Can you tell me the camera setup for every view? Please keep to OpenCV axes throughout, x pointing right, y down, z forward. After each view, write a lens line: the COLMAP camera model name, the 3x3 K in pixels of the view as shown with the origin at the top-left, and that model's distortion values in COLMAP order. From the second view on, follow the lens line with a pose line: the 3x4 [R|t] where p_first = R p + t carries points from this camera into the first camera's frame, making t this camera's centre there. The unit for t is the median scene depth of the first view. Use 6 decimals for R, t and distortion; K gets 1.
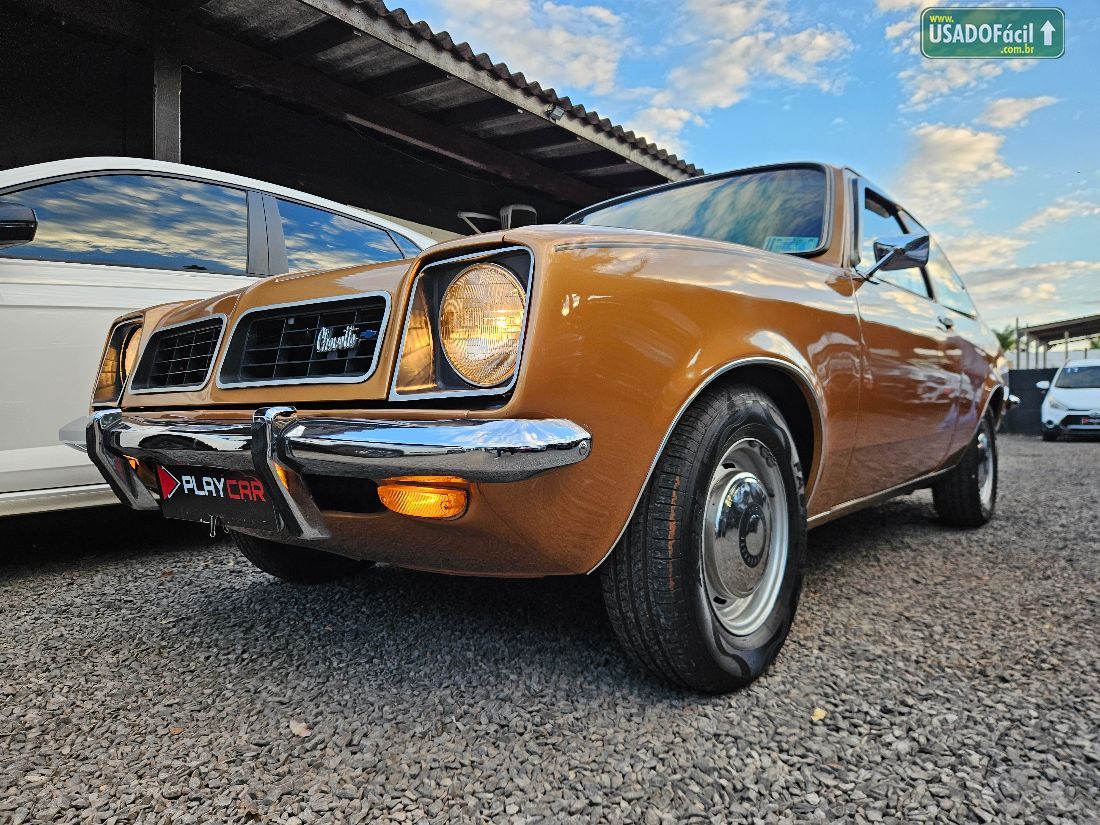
lens RADIAL K [[736.5, 0, 552.7], [0, 736.5, 407.4], [0, 0, 1]] dist [0.040279, -0.037694]
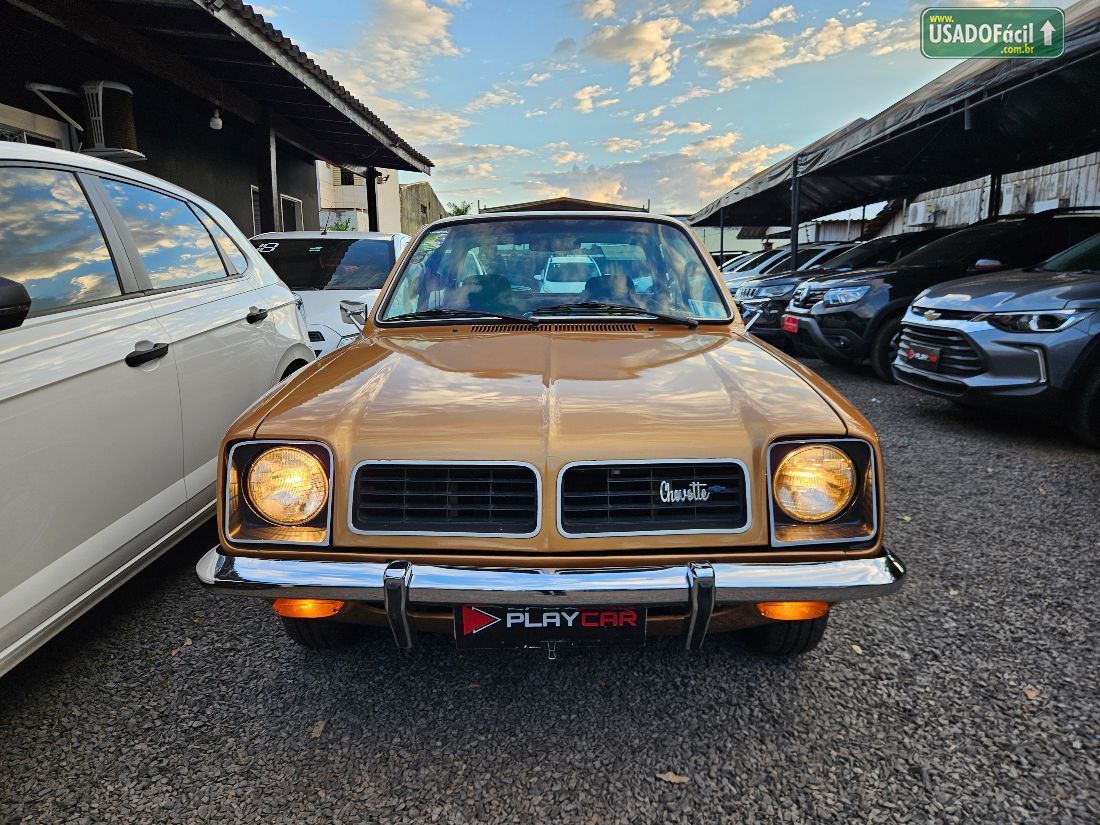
lens RADIAL K [[736.5, 0, 553.2], [0, 736.5, 411.6], [0, 0, 1]] dist [0.040279, -0.037694]
pose [[0.780824, -0.107596, 0.615416, -1.220854], [-0.010031, 0.982772, 0.184549, -0.455638], [-0.624670, -0.150274, 0.766293, 0.179205]]
